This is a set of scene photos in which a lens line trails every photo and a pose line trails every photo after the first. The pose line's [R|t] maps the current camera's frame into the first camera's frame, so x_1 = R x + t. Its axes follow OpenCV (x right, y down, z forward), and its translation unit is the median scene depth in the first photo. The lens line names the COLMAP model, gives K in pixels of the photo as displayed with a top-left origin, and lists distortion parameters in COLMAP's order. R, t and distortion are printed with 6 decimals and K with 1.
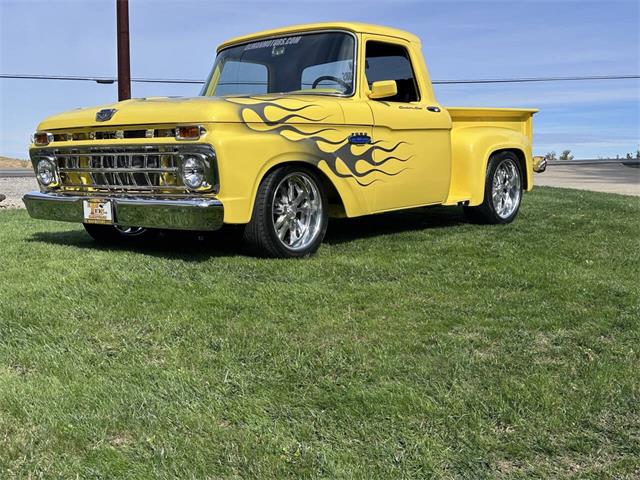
lens RADIAL K [[751.4, 0, 318.0], [0, 751.4, 238.7], [0, 0, 1]] dist [0.111328, 0.000000]
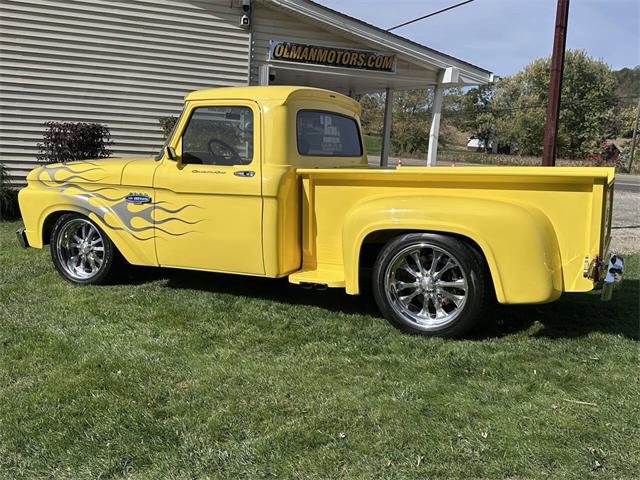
lens RADIAL K [[646.5, 0, 316.6], [0, 646.5, 246.7], [0, 0, 1]] dist [0.073751, 0.000000]
pose [[0.243402, 0.163473, -0.956050, 1.162140], [-0.135953, 0.981714, 0.133249, -0.247270], [0.960350, 0.097545, 0.261175, 1.089174]]
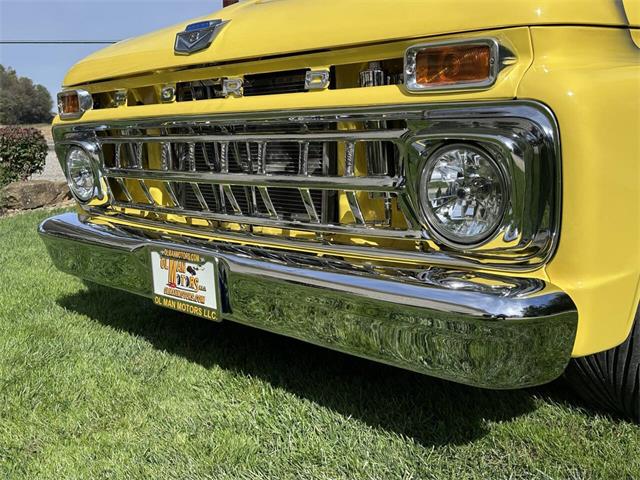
lens RADIAL K [[751.4, 0, 313.6], [0, 751.4, 246.0], [0, 0, 1]] dist [0.111328, 0.000000]
pose [[0.990509, -0.003646, -0.137400, -0.164859], [0.011733, 0.998242, 0.058094, -0.076514], [0.136947, -0.059155, 0.988811, 0.607080]]
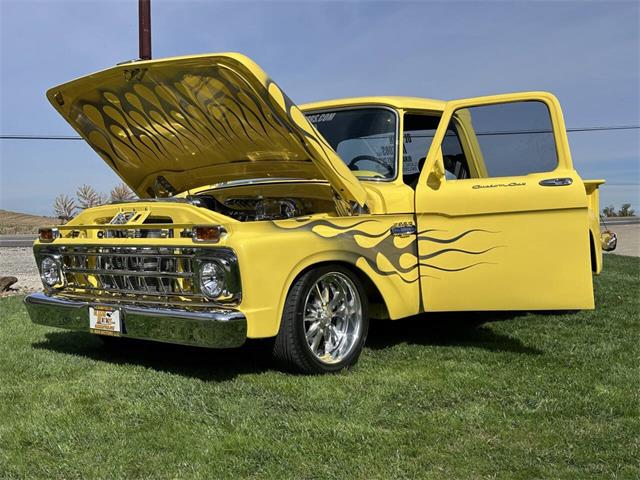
lens RADIAL K [[800.5, 0, 316.7], [0, 800.5, 240.7], [0, 0, 1]] dist [0.116725, 0.000000]
pose [[0.998784, -0.012489, -0.047695, -0.001056], [0.009083, 0.997438, -0.070954, -0.058895], [0.048459, 0.070435, 0.996339, 0.077360]]
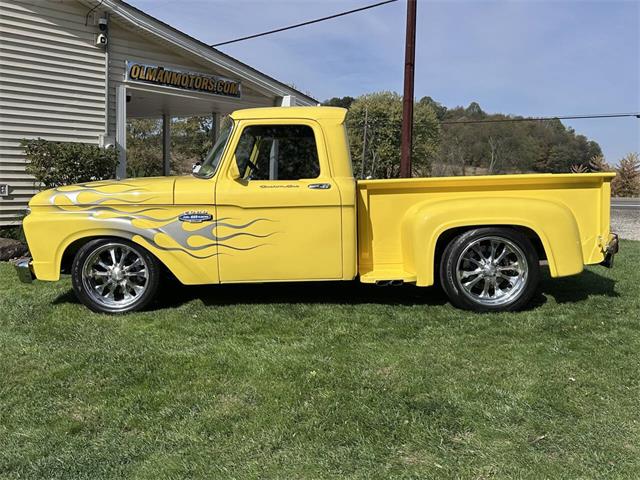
lens RADIAL K [[646.5, 0, 322.0], [0, 646.5, 246.5], [0, 0, 1]] dist [0.073751, 0.000000]
pose [[0.642144, 0.089360, -0.761358, 0.995762], [-0.088831, 0.995166, 0.041879, -0.157442], [0.761420, 0.040739, 0.646978, 0.556900]]
